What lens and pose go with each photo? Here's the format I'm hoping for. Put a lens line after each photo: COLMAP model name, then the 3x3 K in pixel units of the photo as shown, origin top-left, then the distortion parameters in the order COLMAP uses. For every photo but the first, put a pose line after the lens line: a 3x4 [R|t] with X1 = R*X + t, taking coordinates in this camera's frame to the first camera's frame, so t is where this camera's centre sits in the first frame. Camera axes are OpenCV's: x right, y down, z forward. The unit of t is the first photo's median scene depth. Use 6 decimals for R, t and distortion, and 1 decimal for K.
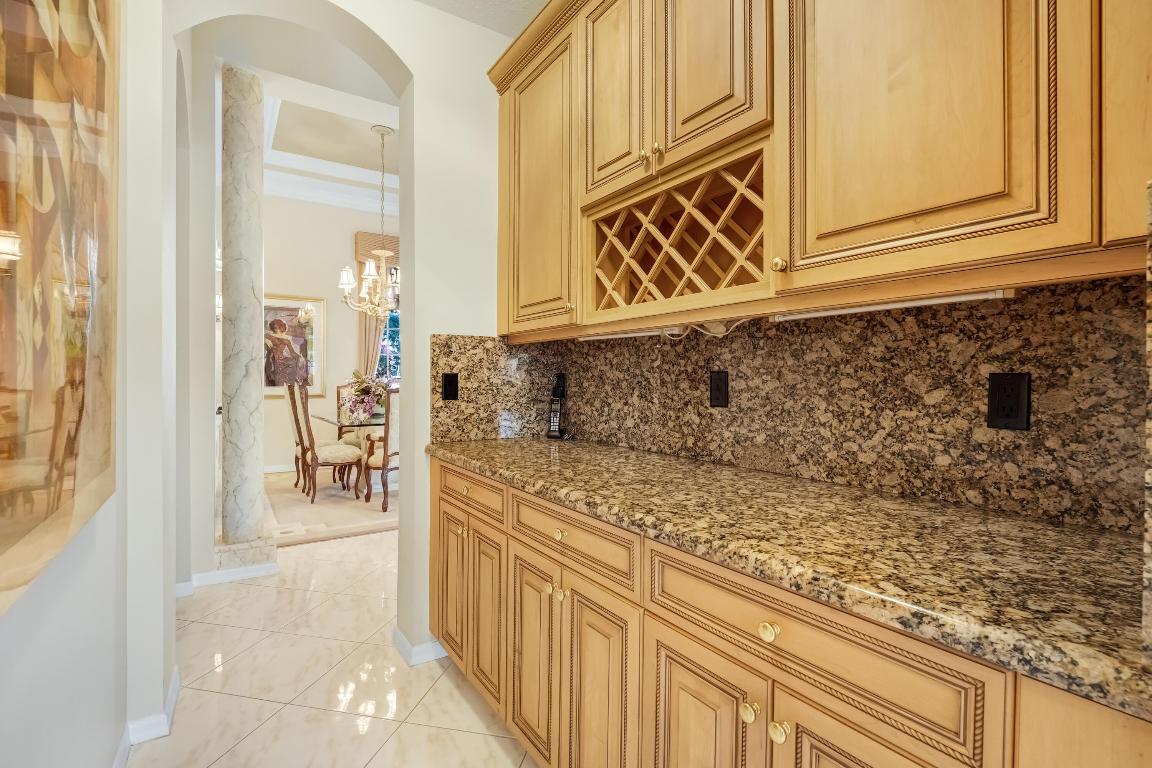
lens RADIAL K [[533.2, 0, 574.0], [0, 533.2, 383.1], [0, 0, 1]] dist [-0.011979, -0.000967]
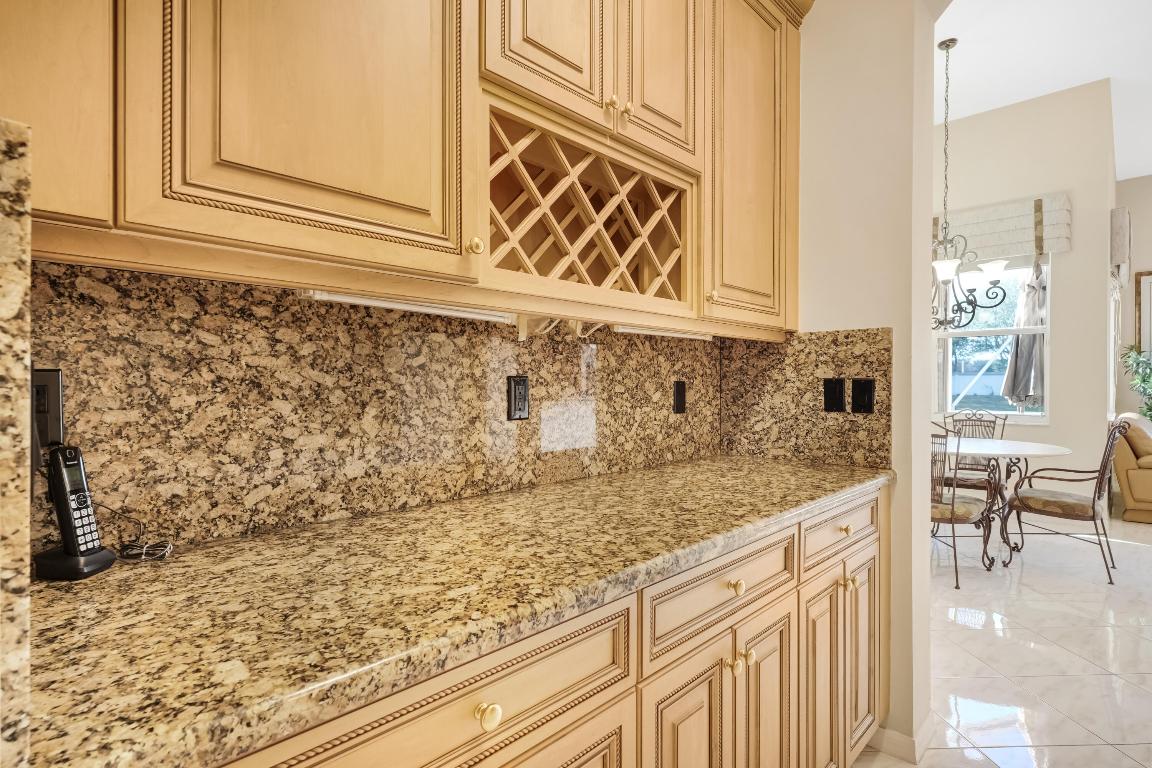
lens RADIAL K [[606.1, 0, 581.9], [0, 606.1, 387.3], [0, 0, 1]] dist [-0.001059, 0.000164]
pose [[-0.247758, -0.008631, 0.968783, -0.667576], [0.007051, 0.999918, 0.010711, -0.014586], [-0.968796, 0.009485, -0.247677, 1.164005]]
